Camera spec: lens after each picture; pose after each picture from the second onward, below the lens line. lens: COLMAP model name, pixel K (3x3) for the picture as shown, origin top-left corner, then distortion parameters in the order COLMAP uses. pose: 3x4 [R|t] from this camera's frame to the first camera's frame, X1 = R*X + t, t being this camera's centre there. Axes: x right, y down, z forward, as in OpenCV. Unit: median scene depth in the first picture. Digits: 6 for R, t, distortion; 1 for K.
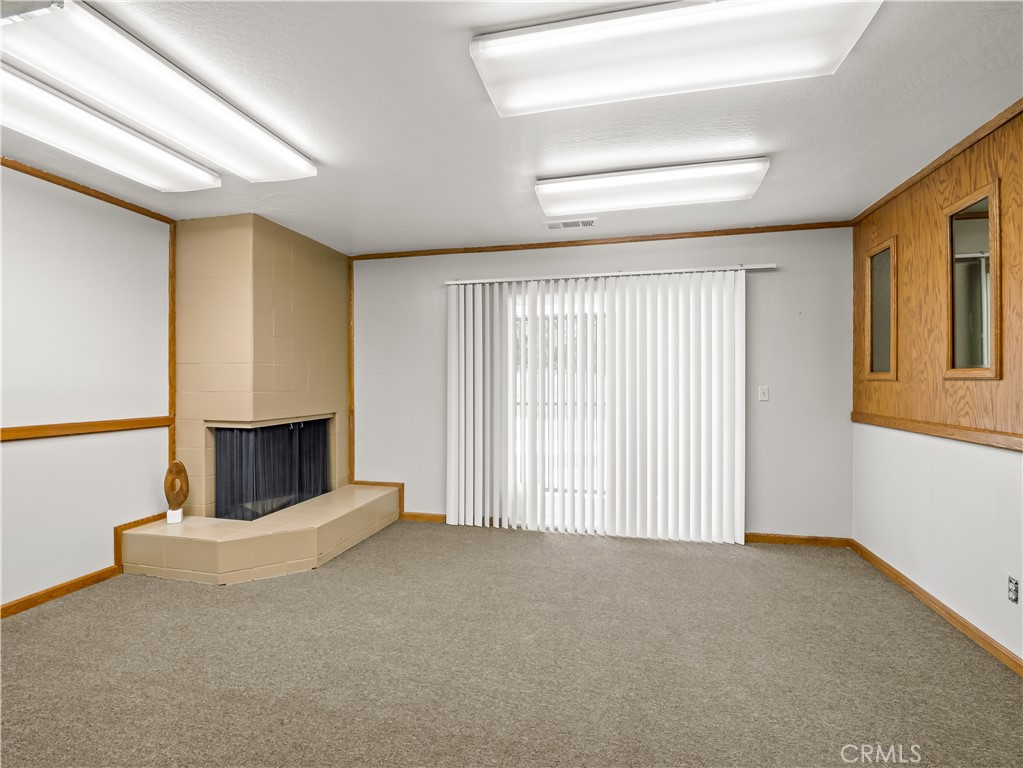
lens RADIAL K [[497.7, 0, 511.5], [0, 497.7, 384.0], [0, 0, 1]] dist [-0.017450, -0.000773]
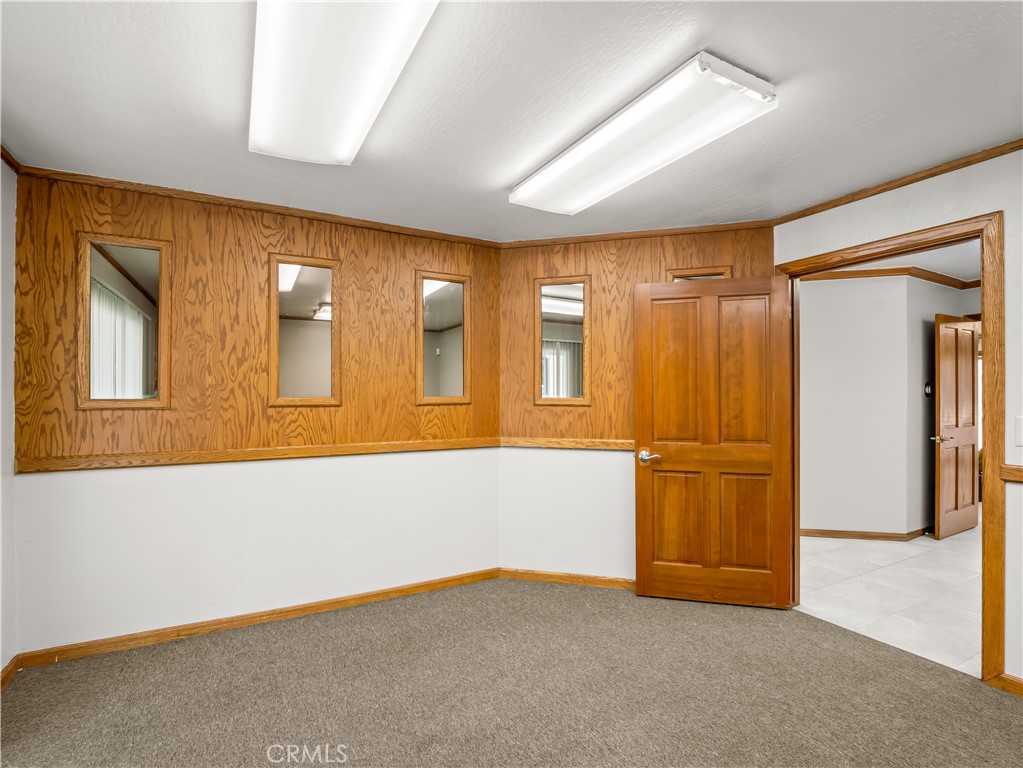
lens RADIAL K [[497.7, 0, 511.5], [0, 497.7, 384.0], [0, 0, 1]] dist [-0.017450, -0.000773]
pose [[-0.658491, 0.008134, 0.752544, -0.333168], [0.002905, 0.999962, -0.008267, -0.051571], [-0.752583, -0.003258, -0.658490, 1.380589]]
